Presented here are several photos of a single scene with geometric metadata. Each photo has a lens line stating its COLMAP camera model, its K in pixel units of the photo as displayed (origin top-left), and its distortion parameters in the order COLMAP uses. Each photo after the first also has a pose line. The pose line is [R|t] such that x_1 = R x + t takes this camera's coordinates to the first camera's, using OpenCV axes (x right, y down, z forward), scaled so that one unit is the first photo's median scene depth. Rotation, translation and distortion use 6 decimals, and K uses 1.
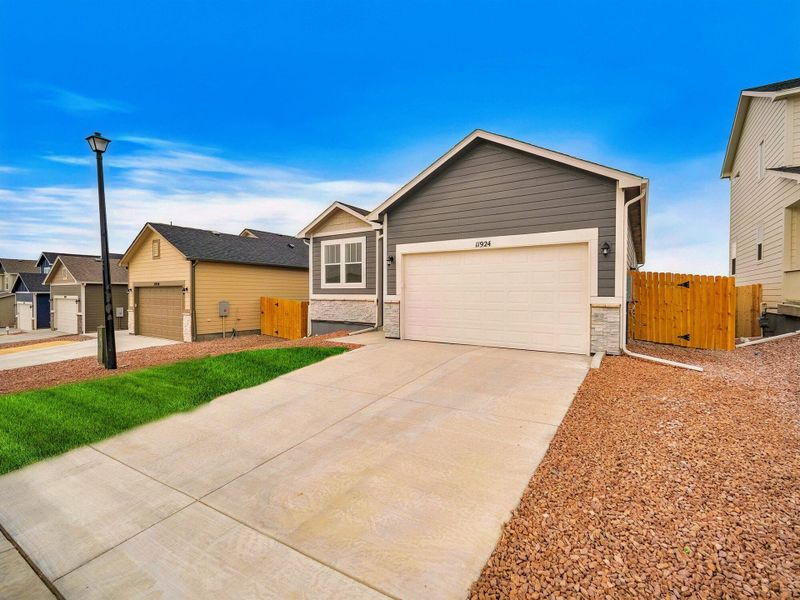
lens RADIAL K [[359.1, 0, 400.0], [0, 359.1, 300.0], [0, 0, 1]] dist [-0.033190, -0.000090]
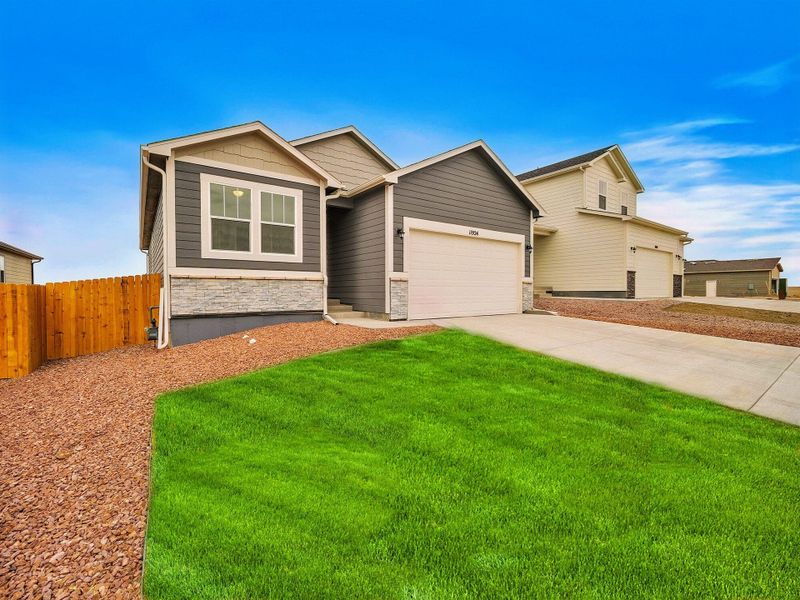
lens RADIAL K [[359.1, 0, 400.0], [0, 359.1, 300.0], [0, 0, 1]] dist [-0.033190, -0.000090]
pose [[0.344297, -0.034144, 0.938240, -0.702322], [0.011605, 0.999417, 0.032112, 0.021564], [-0.938789, -0.000167, 0.344493, 0.566288]]
